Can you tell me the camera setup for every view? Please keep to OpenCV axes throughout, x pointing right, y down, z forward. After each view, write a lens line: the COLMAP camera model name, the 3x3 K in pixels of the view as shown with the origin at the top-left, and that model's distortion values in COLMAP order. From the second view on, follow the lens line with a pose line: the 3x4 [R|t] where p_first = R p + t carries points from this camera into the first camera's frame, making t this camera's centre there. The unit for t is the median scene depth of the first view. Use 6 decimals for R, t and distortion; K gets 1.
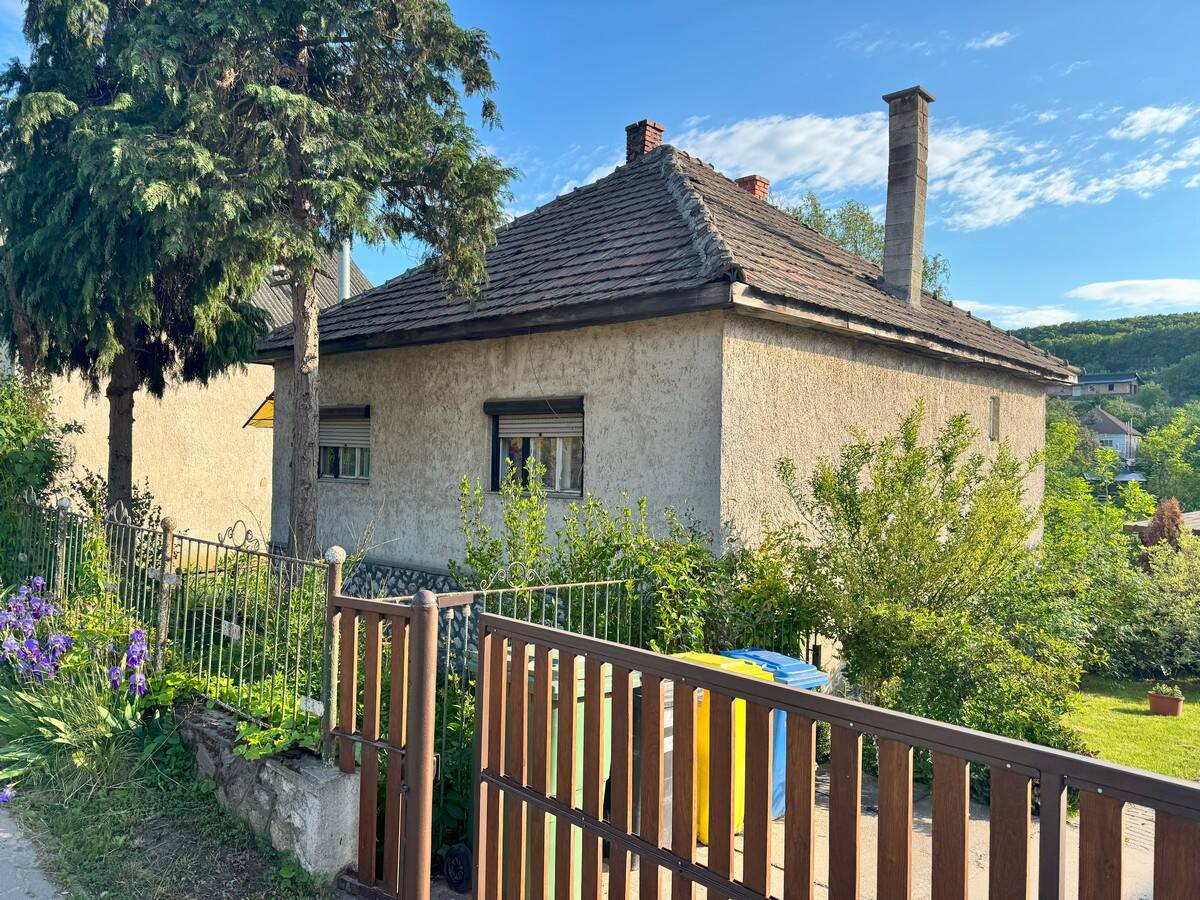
lens RADIAL K [[840.8, 0, 602.1], [0, 840.8, 455.9], [0, 0, 1]] dist [0.011707, -0.016933]
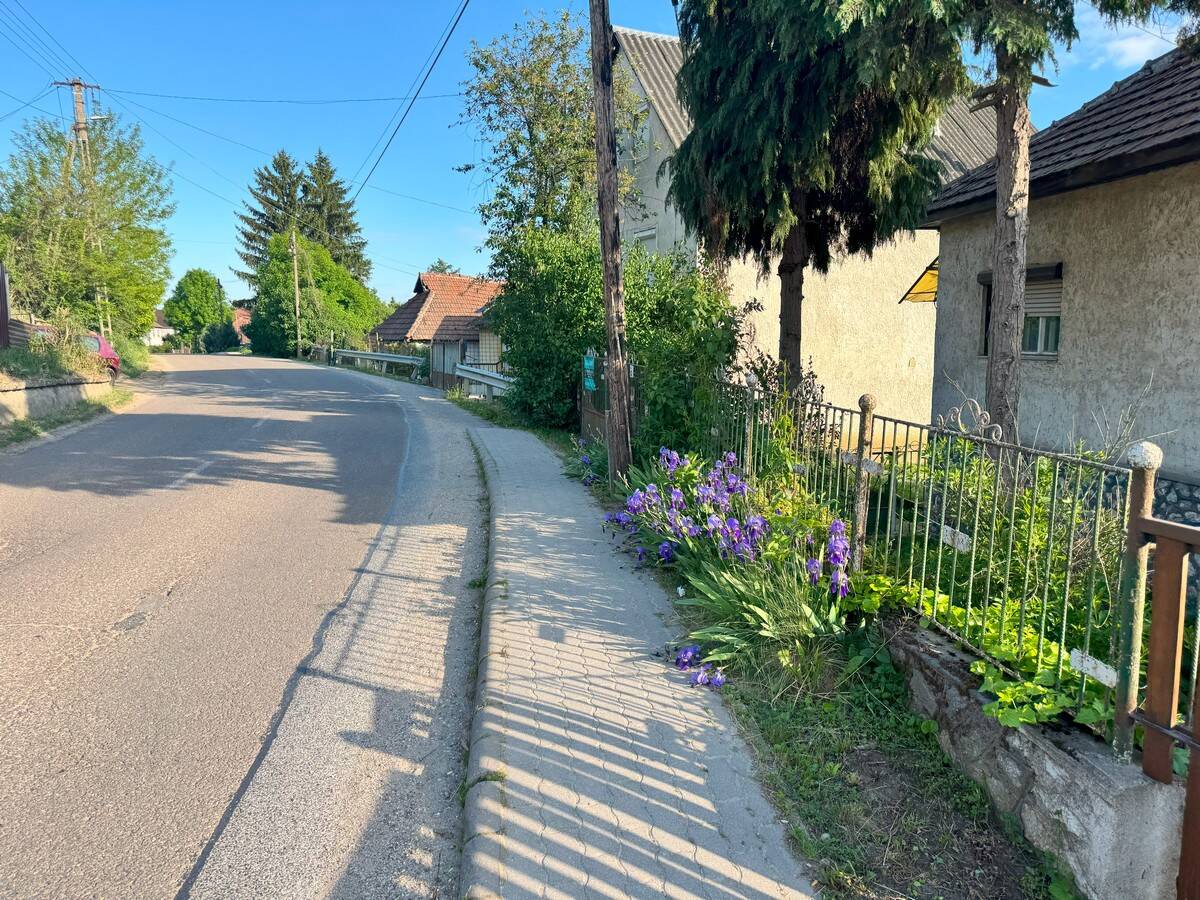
lens RADIAL K [[837.9, 0, 597.4], [0, 837.9, 455.2], [0, 0, 1]] dist [0.106805, -0.152564]
pose [[0.752004, 0.062808, -0.656160, -0.130373], [0.027894, 0.991526, 0.126877, 0.014529], [0.658569, -0.113715, 0.743879, 0.147071]]
